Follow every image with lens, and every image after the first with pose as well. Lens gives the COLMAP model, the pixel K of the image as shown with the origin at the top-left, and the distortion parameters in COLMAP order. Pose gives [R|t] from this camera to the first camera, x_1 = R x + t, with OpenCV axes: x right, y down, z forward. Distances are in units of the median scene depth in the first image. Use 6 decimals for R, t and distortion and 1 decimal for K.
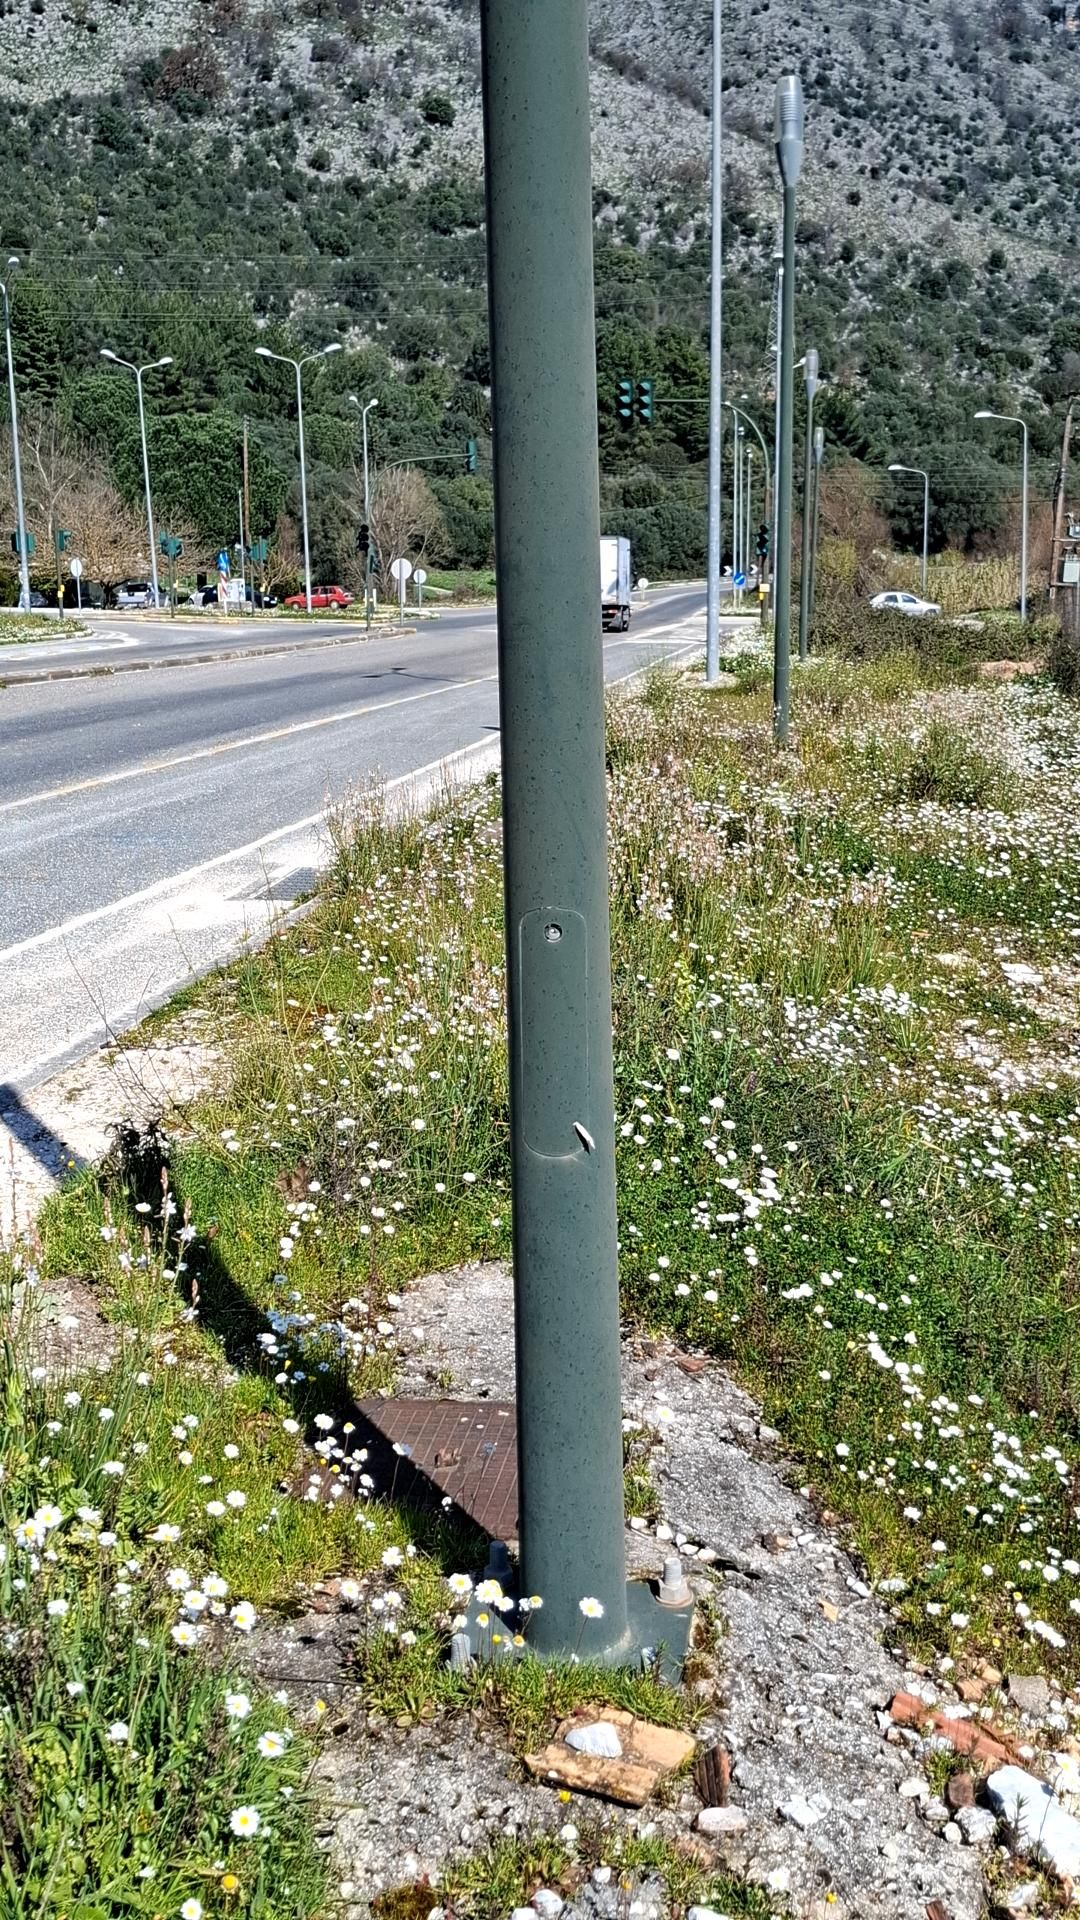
lens RADIAL K [[1998.4, 0, 567.8], [0, 1998.4, 961.7], [0, 0, 1]] dist [0.130183, -0.240654]
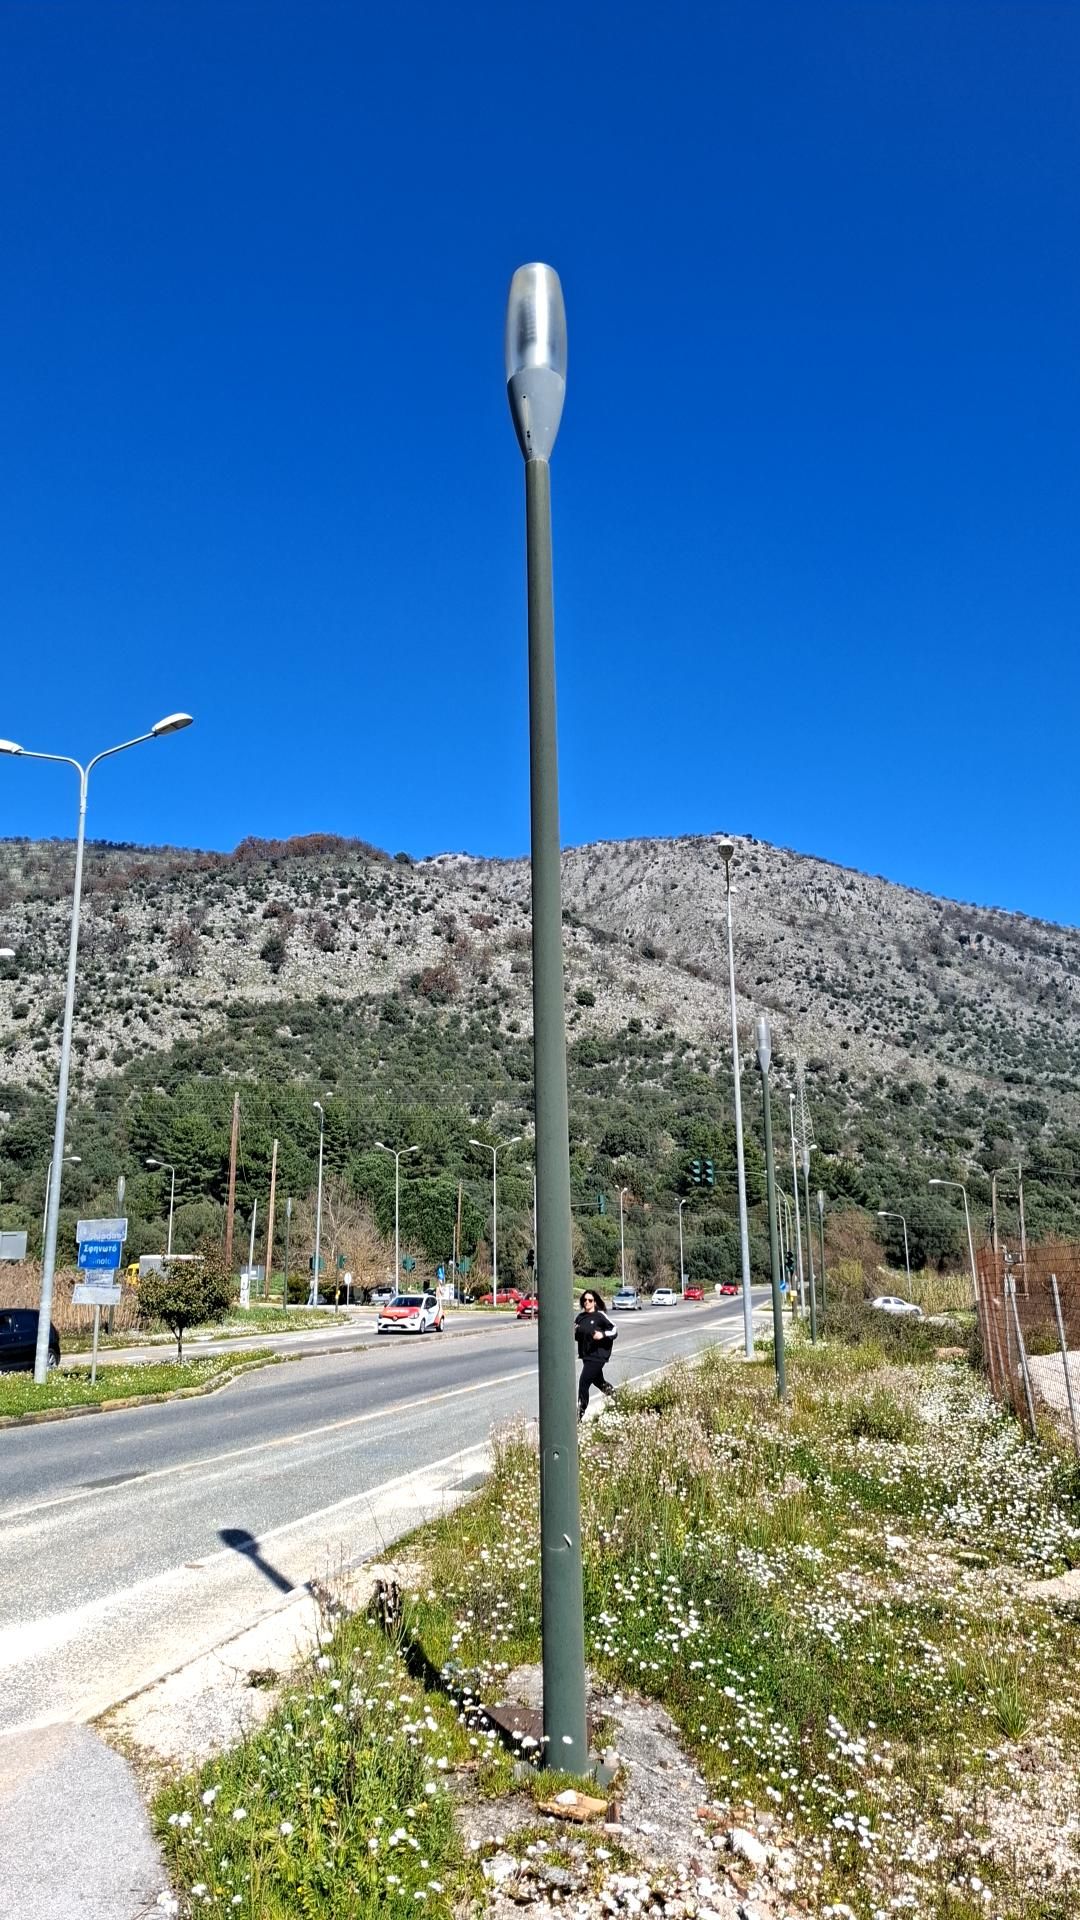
lens RADIAL K [[1326.1, 0, 549.1], [0, 1326.1, 958.2], [0, 0, 1]] dist [0.180545, -0.388972]
pose [[0.996153, -0.017006, -0.085970, 0.000711], [-0.020031, 0.910835, -0.412284, 0.000583], [0.085316, 0.412420, 0.906990, -0.004407]]
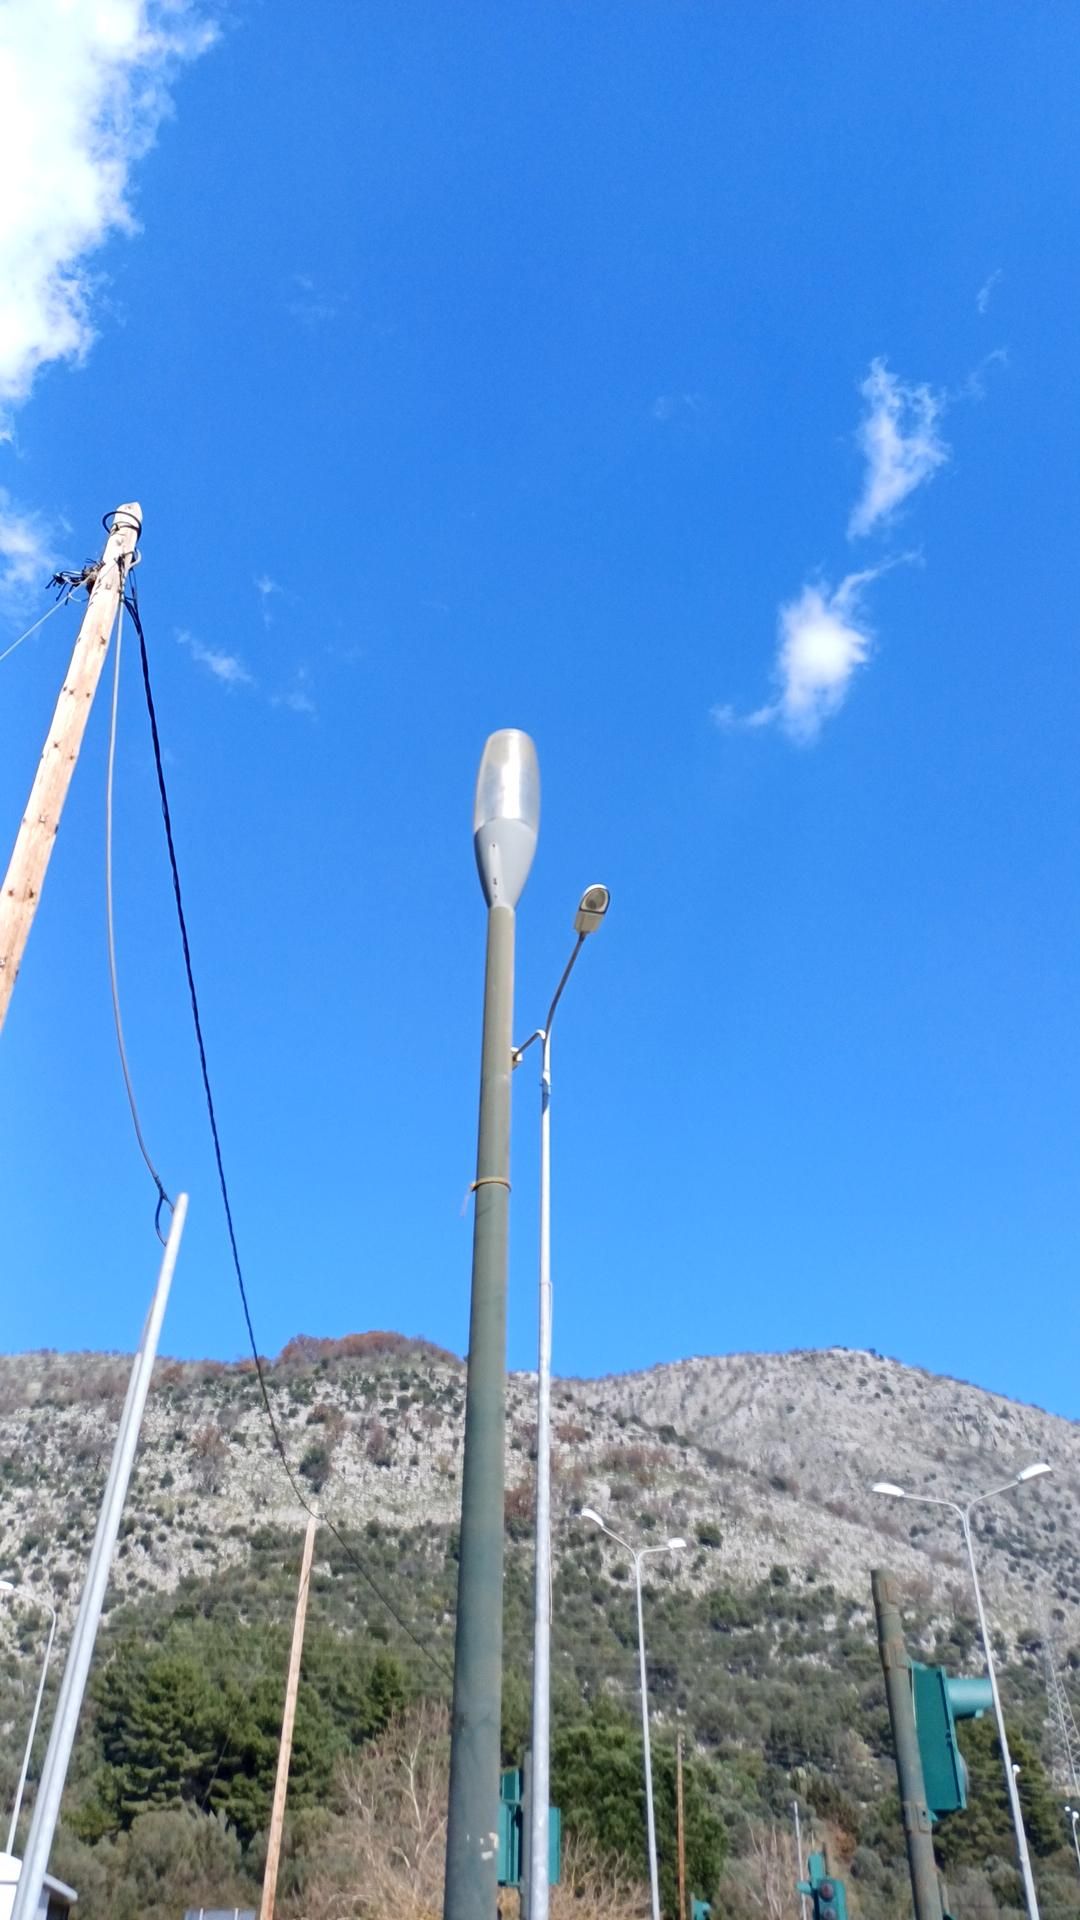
lens RADIAL K [[1335.1, 0, 515.1], [0, 1335.1, 959.8], [0, 0, 1]] dist [0.069691, -0.054958]
pose [[0.988417, -0.064514, -0.137364, -0.048021], [-0.058187, 0.674866, -0.735643, -0.031997], [0.140162, 0.735115, 0.663295, 0.160798]]
